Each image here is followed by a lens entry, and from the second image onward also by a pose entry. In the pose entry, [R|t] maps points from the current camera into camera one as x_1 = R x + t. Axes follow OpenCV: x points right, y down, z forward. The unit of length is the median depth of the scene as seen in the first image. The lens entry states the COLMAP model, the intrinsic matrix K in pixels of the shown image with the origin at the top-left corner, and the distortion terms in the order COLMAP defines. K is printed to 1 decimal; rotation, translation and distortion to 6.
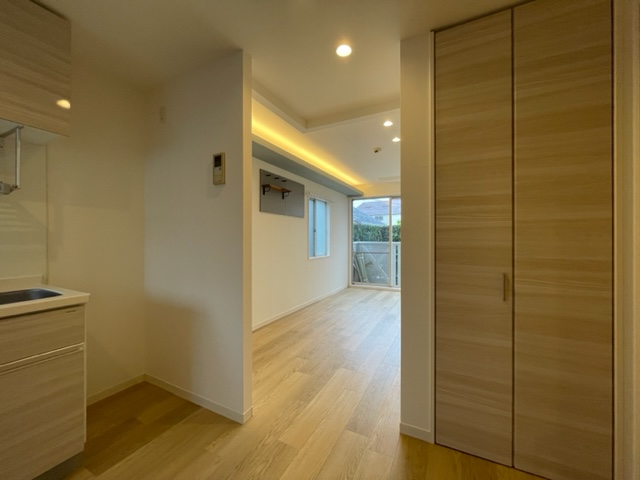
lens RADIAL K [[259.4, 0, 320.0], [0, 259.4, 240.0], [0, 0, 1]] dist [0.000363, -0.000030]
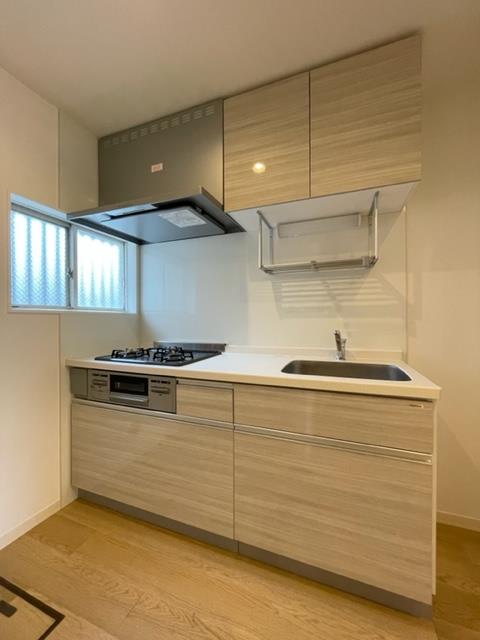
lens RADIAL K [[256.4, 0, 240.0], [0, 256.4, 320.0], [0, 0, 1]] dist [-0.010490, -0.000035]
pose [[0.100140, 0.000242, -0.994973, -0.253310], [0.006402, 0.999979, 0.000887, 0.021890], [0.994953, -0.006459, 0.100136, 0.380822]]
